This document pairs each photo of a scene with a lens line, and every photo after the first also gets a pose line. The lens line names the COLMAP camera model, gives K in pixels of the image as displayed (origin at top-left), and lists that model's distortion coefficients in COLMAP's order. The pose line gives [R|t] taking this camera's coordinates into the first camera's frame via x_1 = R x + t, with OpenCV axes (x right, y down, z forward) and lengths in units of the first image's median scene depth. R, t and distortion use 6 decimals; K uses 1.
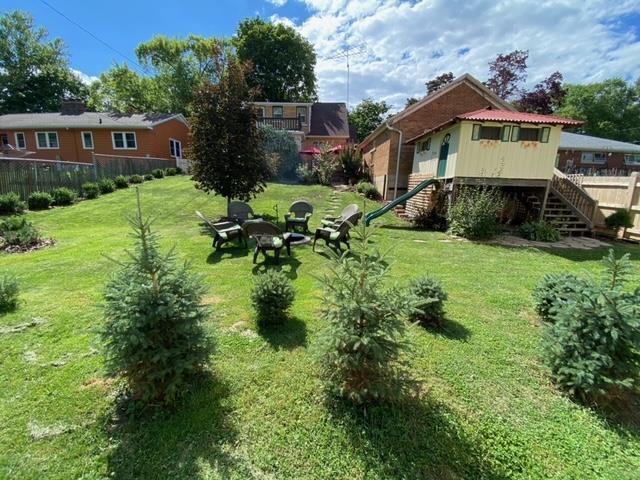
lens RADIAL K [[259.9, 0, 319.8], [0, 259.9, 239.0], [0, 0, 1]] dist [0.002152, -0.000135]
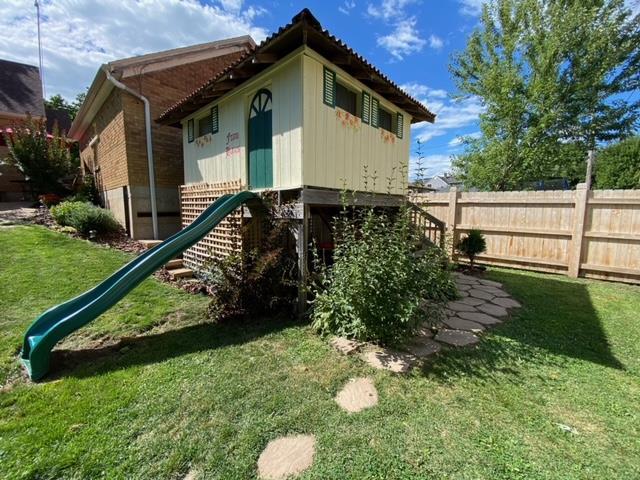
lens RADIAL K [[259.9, 0, 320.1], [0, 259.9, 238.7], [0, 0, 1]] dist [0.002152, -0.000135]
pose [[0.678726, -0.112980, 0.725649, 0.205773], [0.165687, 0.986177, -0.001430, -0.136642], [-0.715457, 0.121201, 0.688063, 0.637546]]
